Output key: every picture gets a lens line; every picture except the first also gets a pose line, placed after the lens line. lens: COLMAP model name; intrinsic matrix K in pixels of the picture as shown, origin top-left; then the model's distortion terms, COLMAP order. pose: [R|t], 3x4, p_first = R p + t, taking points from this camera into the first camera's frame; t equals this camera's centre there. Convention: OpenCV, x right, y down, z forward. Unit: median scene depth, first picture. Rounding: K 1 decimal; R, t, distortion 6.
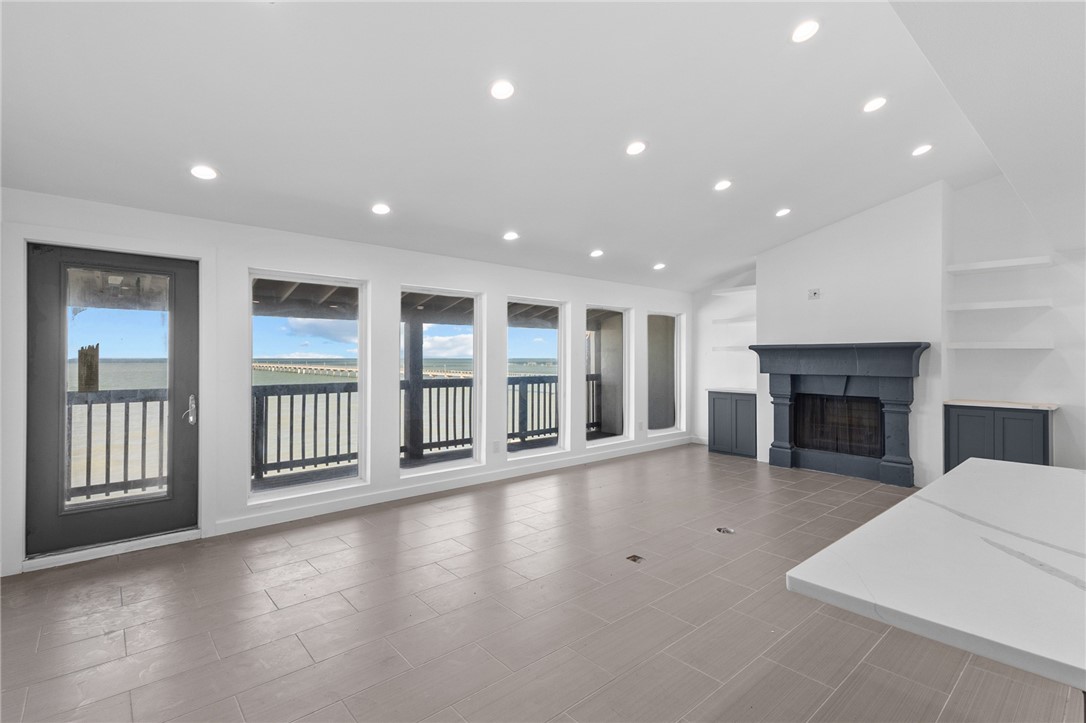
lens RADIAL K [[502.5, 0, 542.5], [0, 502.5, 351.2], [0, 0, 1]] dist [0.008337, -0.003362]
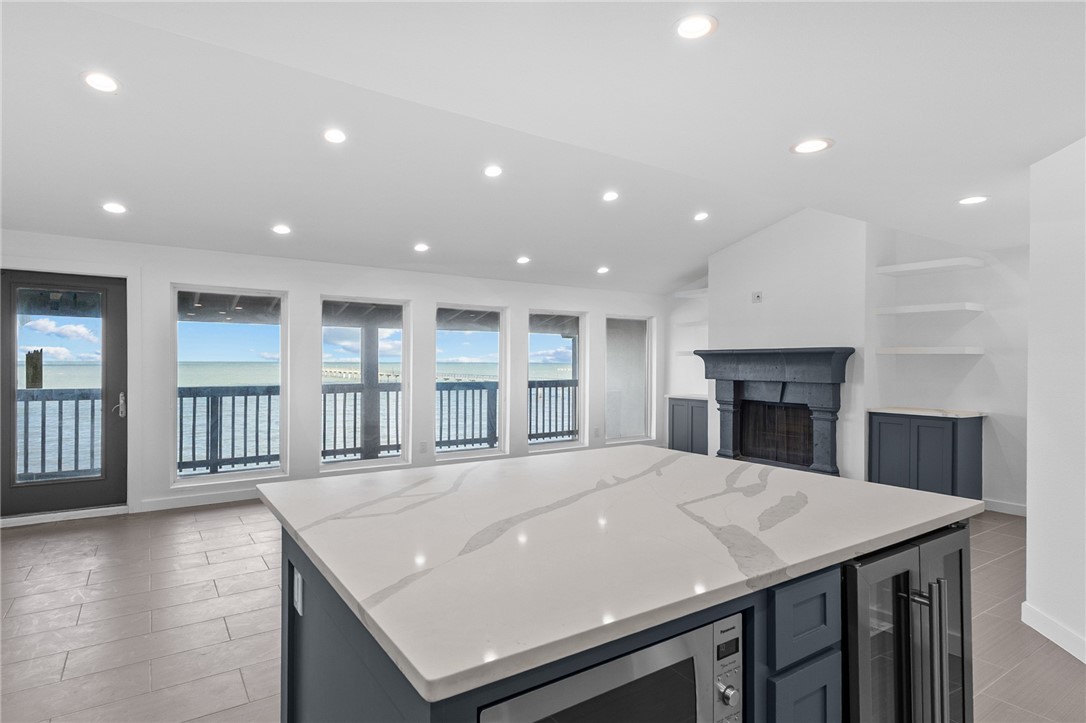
lens RADIAL K [[571.6, 0, 547.7], [0, 571.6, 364.3], [0, 0, 1]] dist [0.022256, -0.006186]
pose [[0.994172, 0.004047, -0.107725, 0.293498], [-0.002298, 0.999864, 0.016353, -0.001950], [0.107777, -0.016011, 0.994046, -0.155892]]
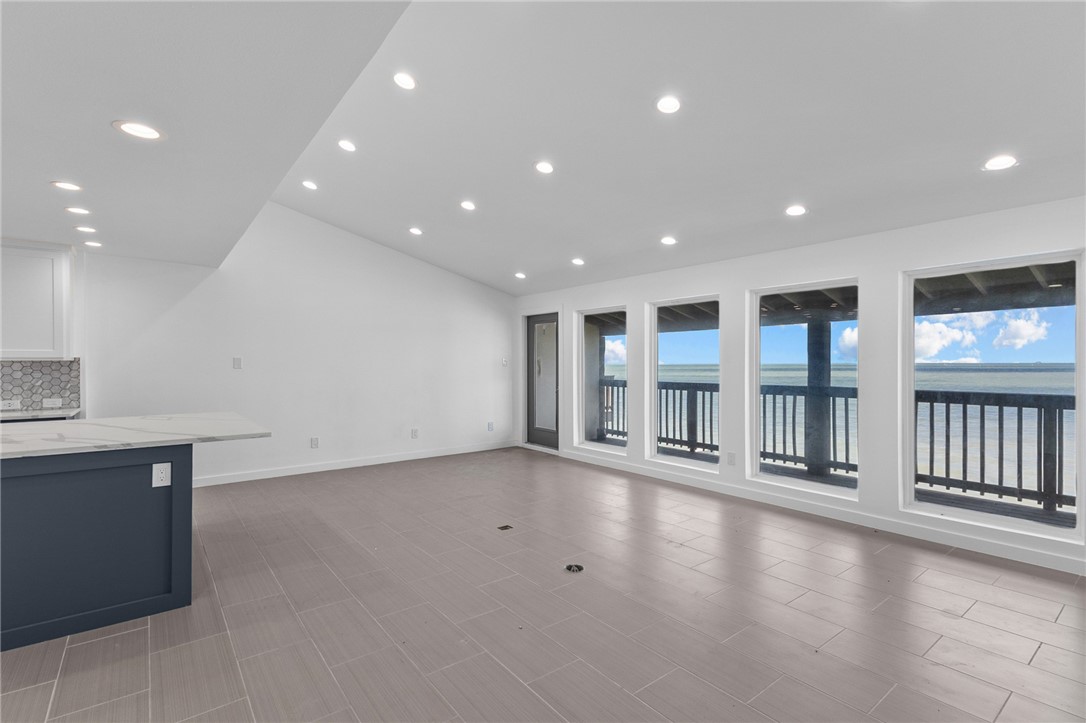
lens RADIAL K [[502.5, 0, 547.5], [0, 502.5, 365.3], [0, 0, 1]] dist [0.008337, -0.003362]
pose [[-0.050267, 0.006750, -0.998713, 0.832241], [0.016770, 0.999842, 0.005914, 0.007512], [0.998595, -0.016451, -0.050372, 0.709284]]
